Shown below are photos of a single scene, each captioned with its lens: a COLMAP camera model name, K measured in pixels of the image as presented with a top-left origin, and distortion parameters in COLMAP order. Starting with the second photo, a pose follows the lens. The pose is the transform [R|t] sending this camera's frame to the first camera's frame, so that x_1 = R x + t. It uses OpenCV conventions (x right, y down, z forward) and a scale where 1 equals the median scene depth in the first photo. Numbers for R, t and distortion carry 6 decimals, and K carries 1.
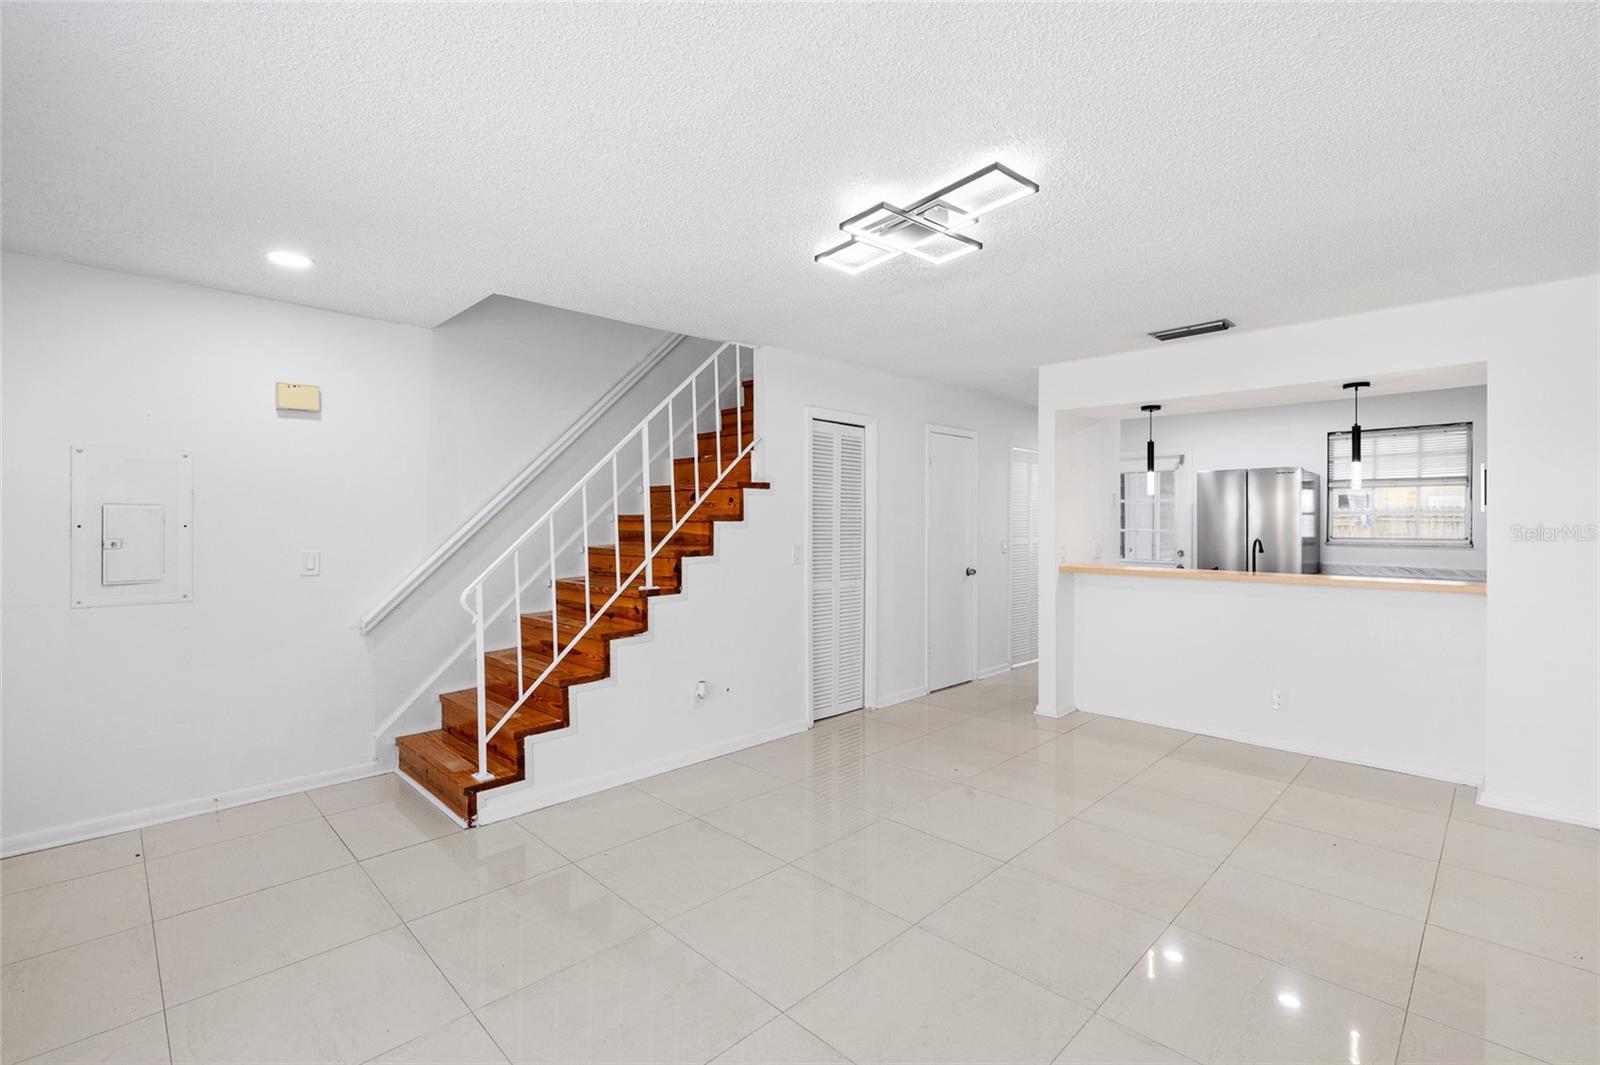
lens RADIAL K [[707.3, 0, 800.3], [0, 707.3, 525.2], [0, 0, 1]] dist [-0.012287, -0.000013]
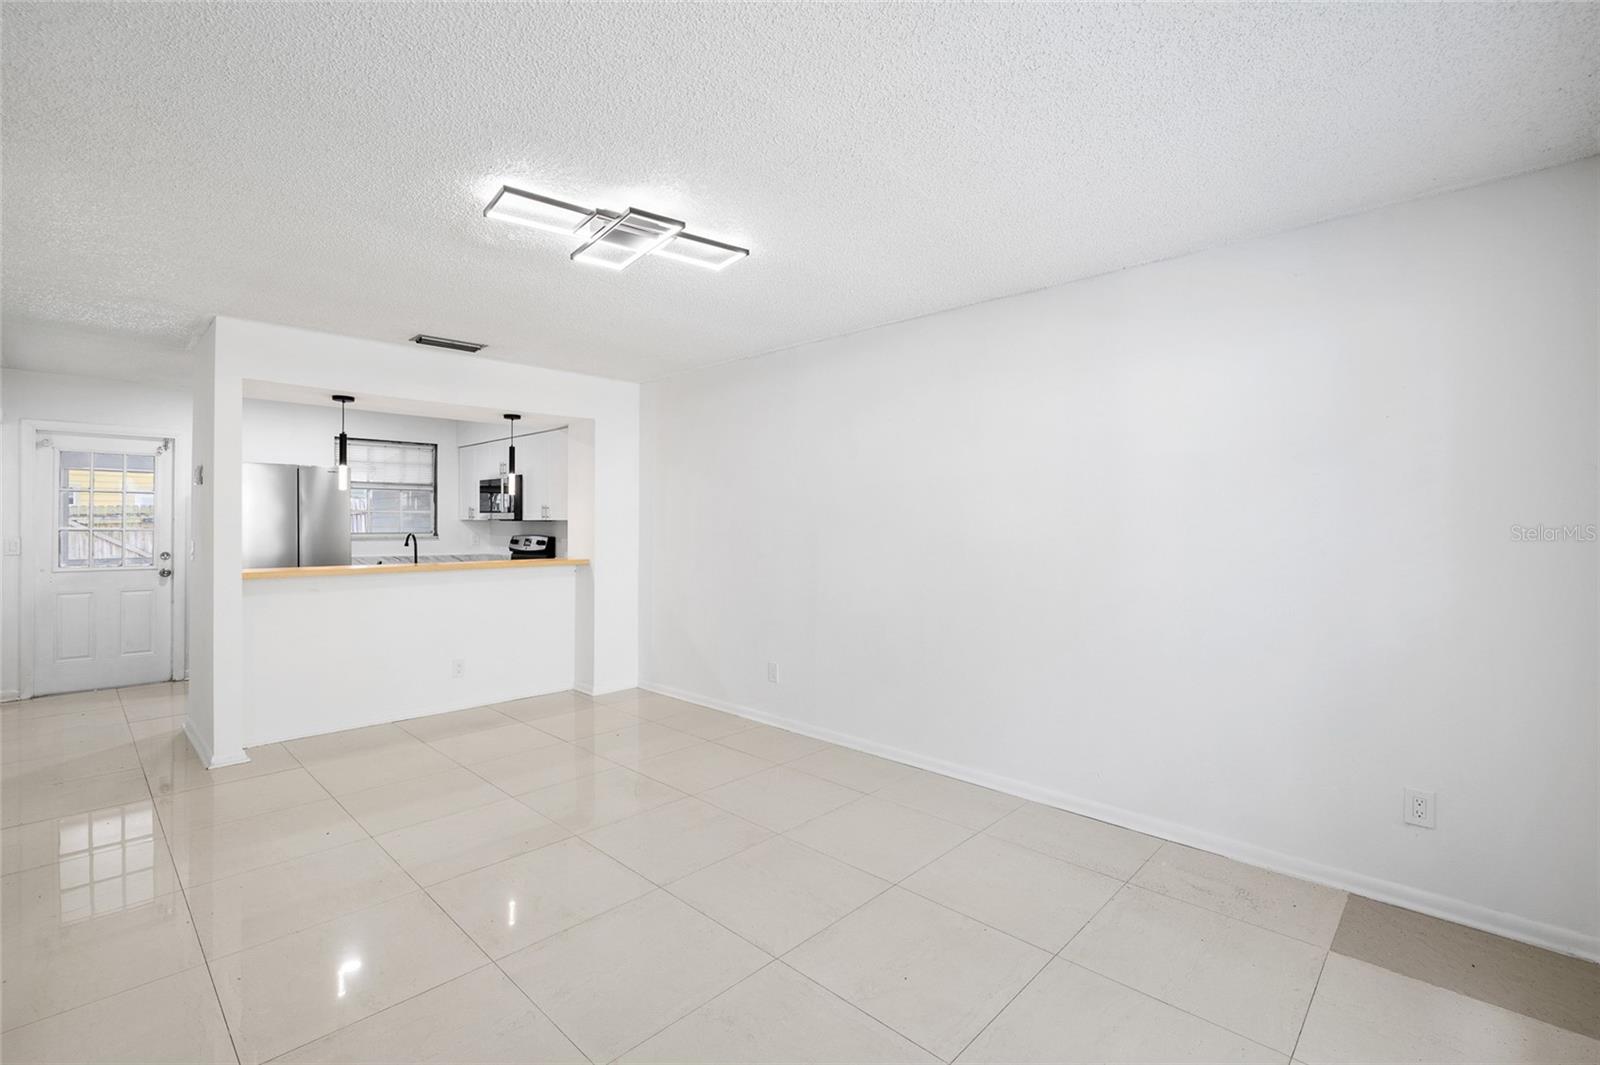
lens RADIAL K [[711.5, 0, 791.4], [0, 711.5, 522.3], [0, 0, 1]] dist [-0.000712, -0.000048]
pose [[-0.017075, -0.001067, 0.999854, -0.448459], [0.001943, 0.999998, 0.001100, 0.001217], [-0.999852, 0.001962, -0.017072, 0.389786]]
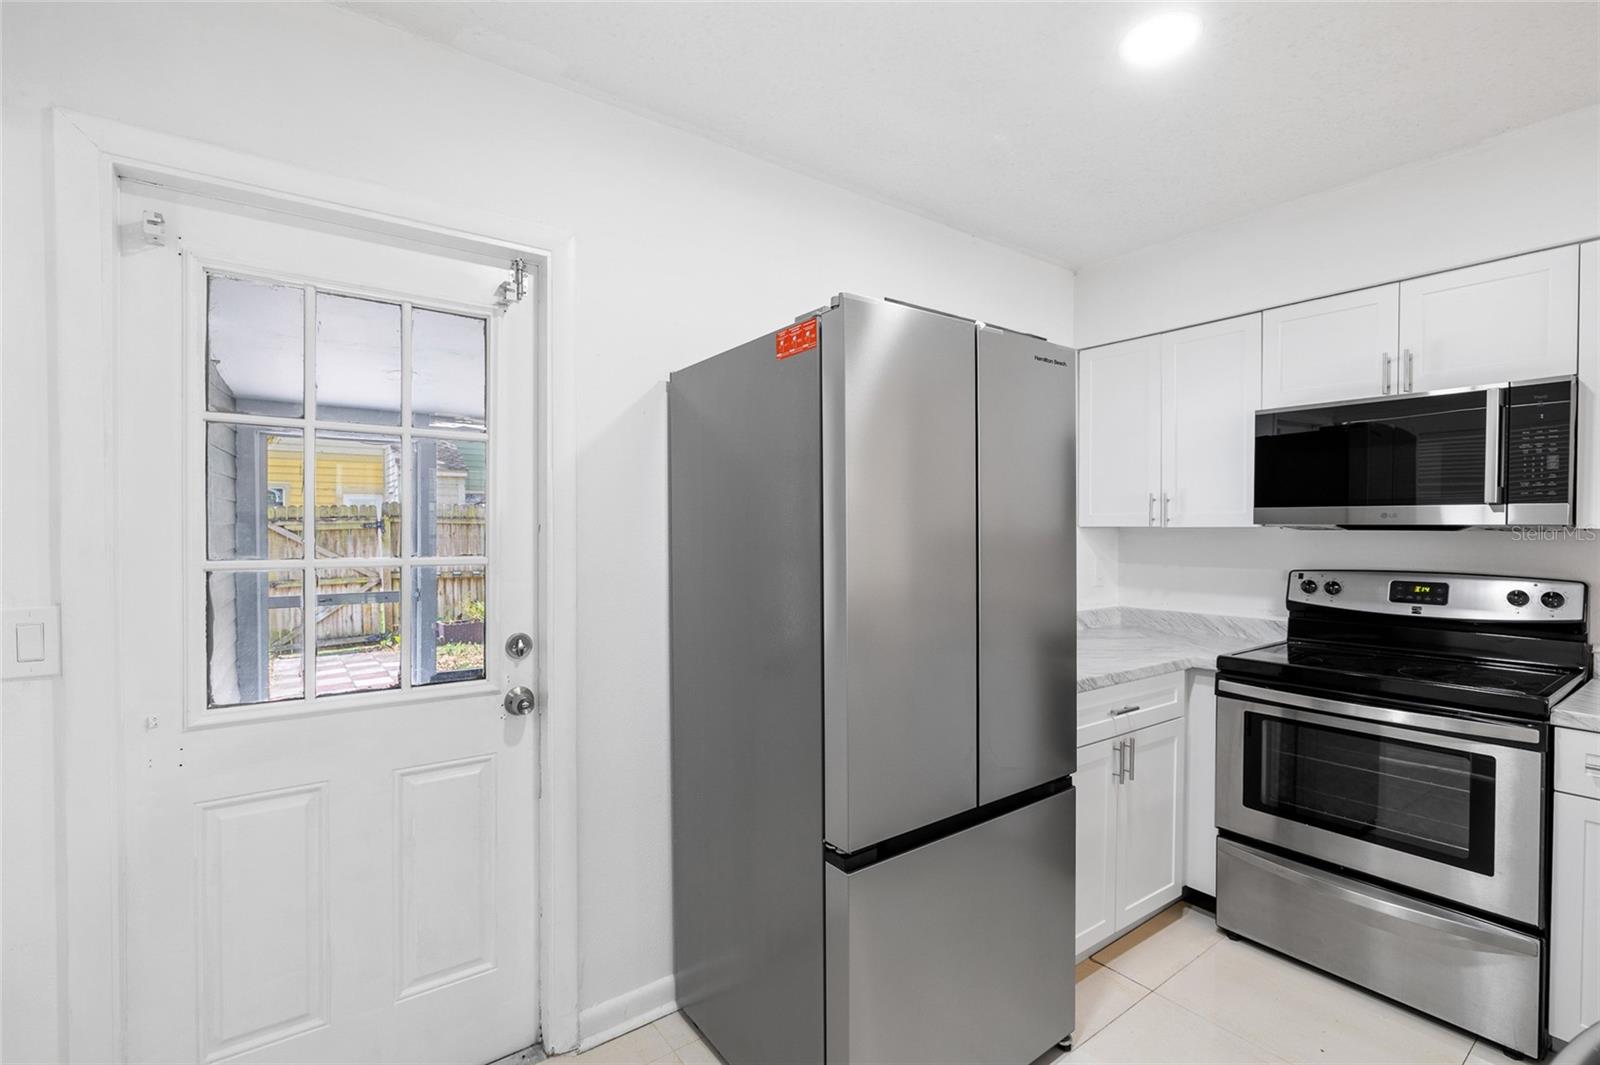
lens RADIAL K [[715.7, 0, 798.6], [0, 715.7, 539.9], [0, 0, 1]] dist [-0.004650, -0.000502]
pose [[0.150585, -0.020053, 0.988394, 0.429247], [0.002547, 0.999799, 0.019896, -0.004817], [-0.988594, -0.000478, 0.150606, 1.229609]]
